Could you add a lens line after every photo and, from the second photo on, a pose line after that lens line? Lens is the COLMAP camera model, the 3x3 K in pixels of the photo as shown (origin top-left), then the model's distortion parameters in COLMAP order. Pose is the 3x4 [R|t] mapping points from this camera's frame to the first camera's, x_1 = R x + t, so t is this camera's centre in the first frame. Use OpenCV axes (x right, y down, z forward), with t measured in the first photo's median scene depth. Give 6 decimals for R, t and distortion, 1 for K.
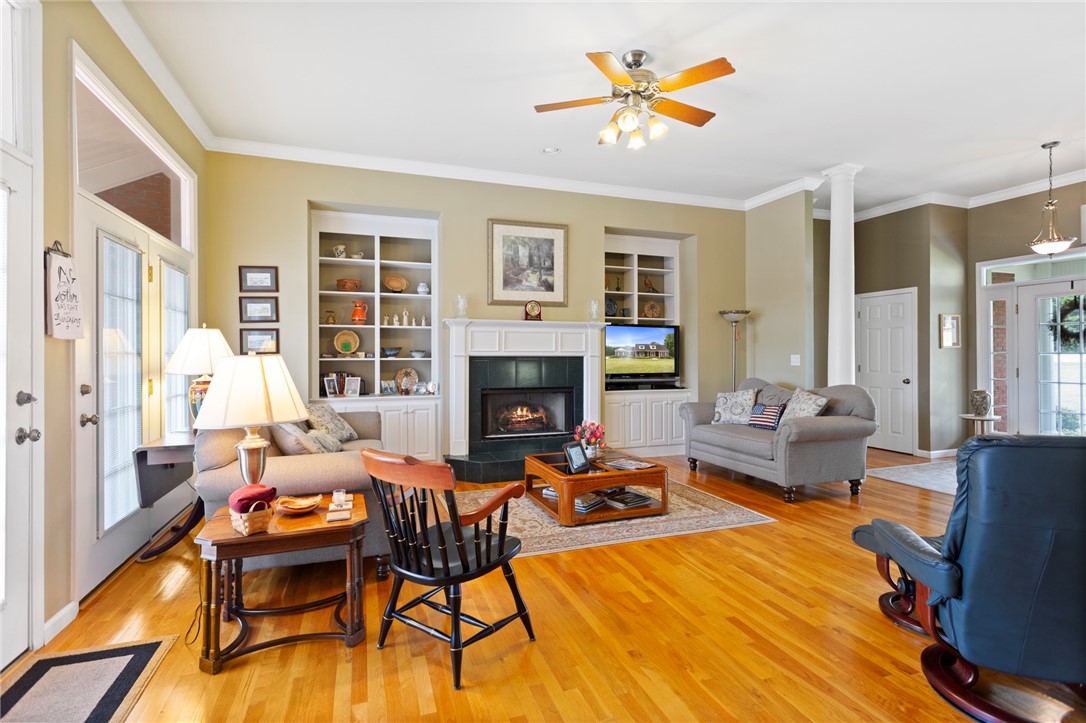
lens RADIAL K [[514.8, 0, 544.0], [0, 514.8, 355.2], [0, 0, 1]] dist [-0.002439, -0.000008]
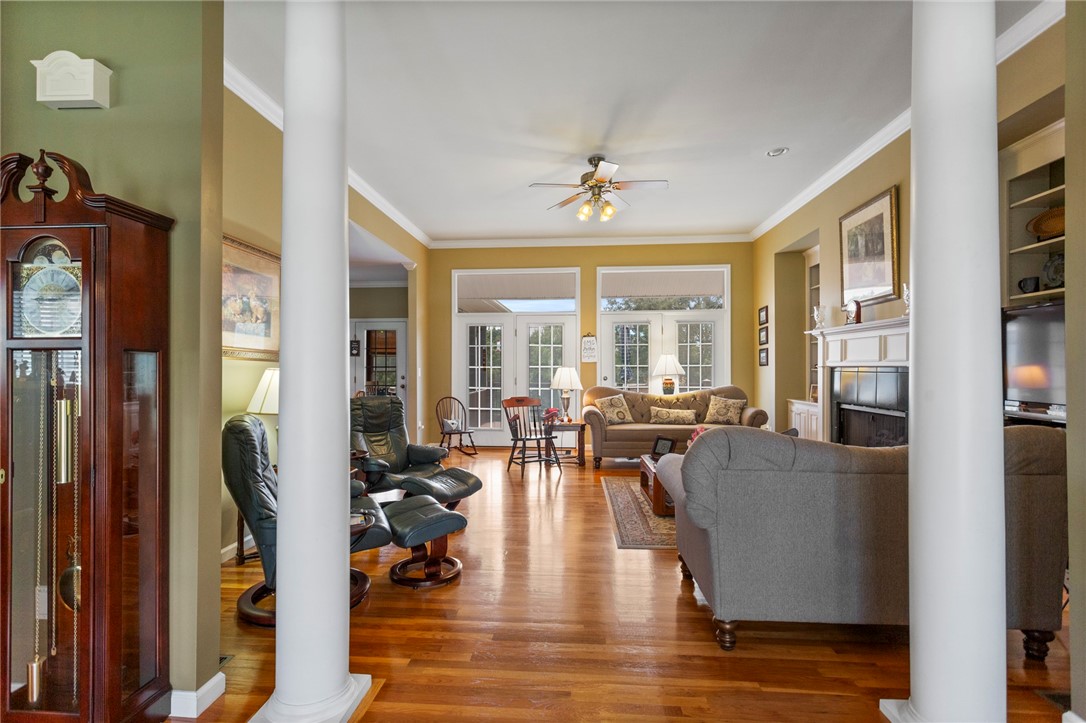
lens RADIAL K [[516.6, 0, 543.0], [0, 516.6, 361.5], [0, 0, 1]] dist [0.004369, -0.000051]
pose [[-0.404714, -0.004782, -0.914431, 0.946936], [0.004327, 0.999965, -0.007144, -0.003120], [0.914433, -0.006847, -0.404680, 0.876653]]
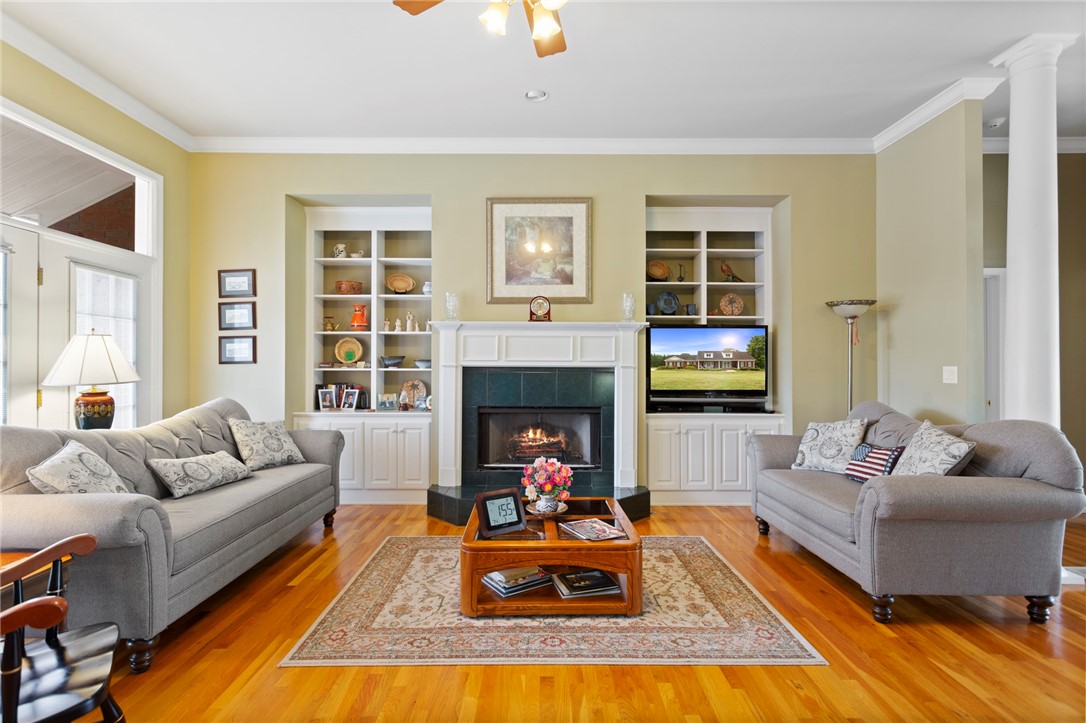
lens RADIAL K [[516.6, 0, 543.0], [0, 516.6, 361.5], [0, 0, 1]] dist [0.004369, -0.000051]
pose [[0.943662, 0.000673, -0.330909, 0.243998], [-0.003169, 0.999970, -0.007006, -0.000605], [0.330894, 0.007660, 0.943637, 0.255089]]
